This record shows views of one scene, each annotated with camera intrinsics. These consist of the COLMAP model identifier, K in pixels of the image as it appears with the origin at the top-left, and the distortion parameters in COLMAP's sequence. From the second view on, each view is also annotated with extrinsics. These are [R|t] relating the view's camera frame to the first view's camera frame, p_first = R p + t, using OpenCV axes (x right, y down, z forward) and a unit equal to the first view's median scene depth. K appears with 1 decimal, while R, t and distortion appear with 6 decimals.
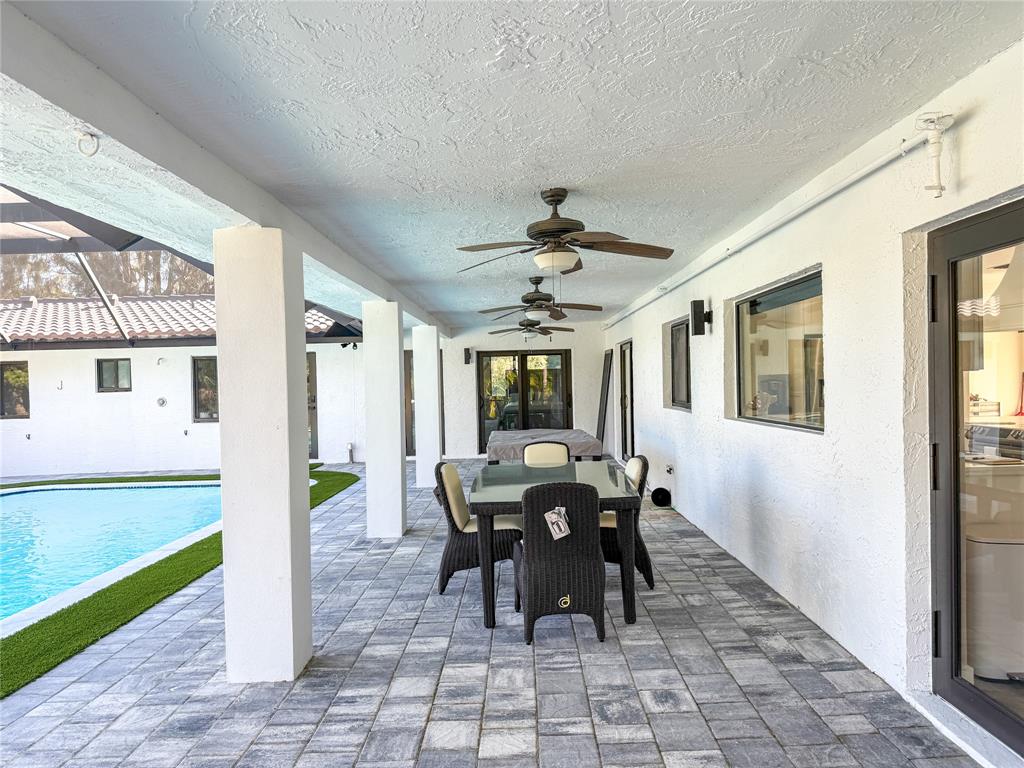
lens RADIAL K [[720.7, 0, 512.0], [0, 720.7, 384.0], [0, 0, 1]] dist [0.059466, -0.064394]
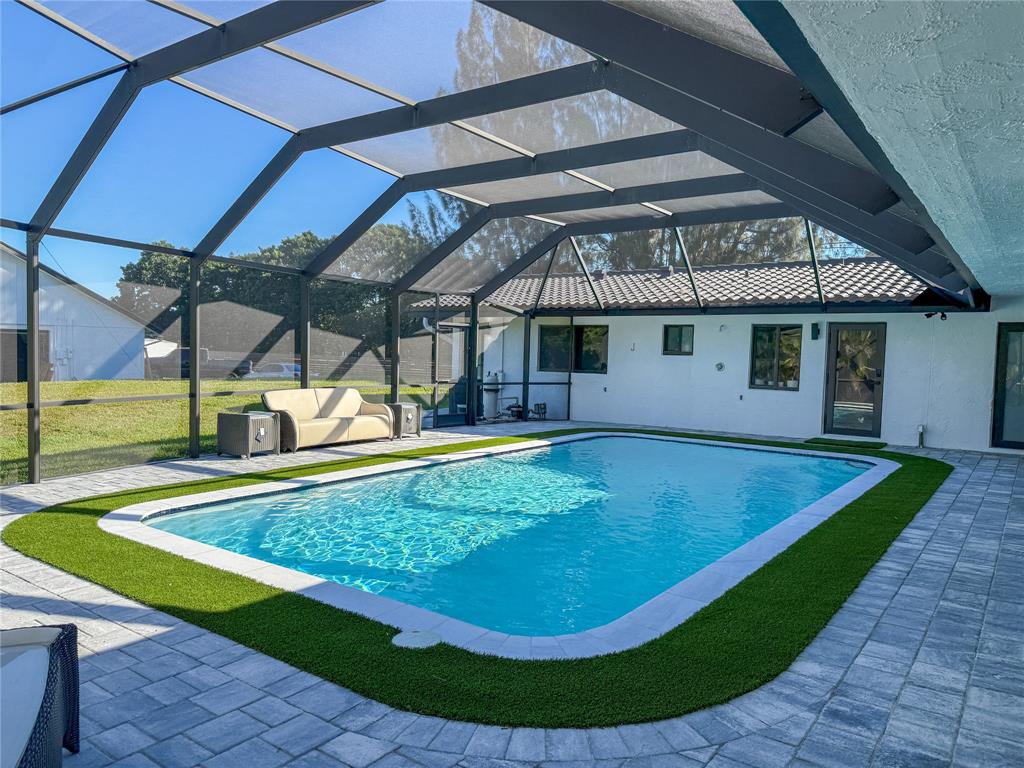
lens RADIAL K [[720.7, 0, 512.0], [0, 720.7, 384.0], [0, 0, 1]] dist [0.059466, -0.064394]
pose [[0.814324, 0.072326, -0.575887, -0.134353], [-0.048937, 0.997228, 0.056044, 0.005948], [0.578344, -0.017456, 0.815606, -0.034939]]
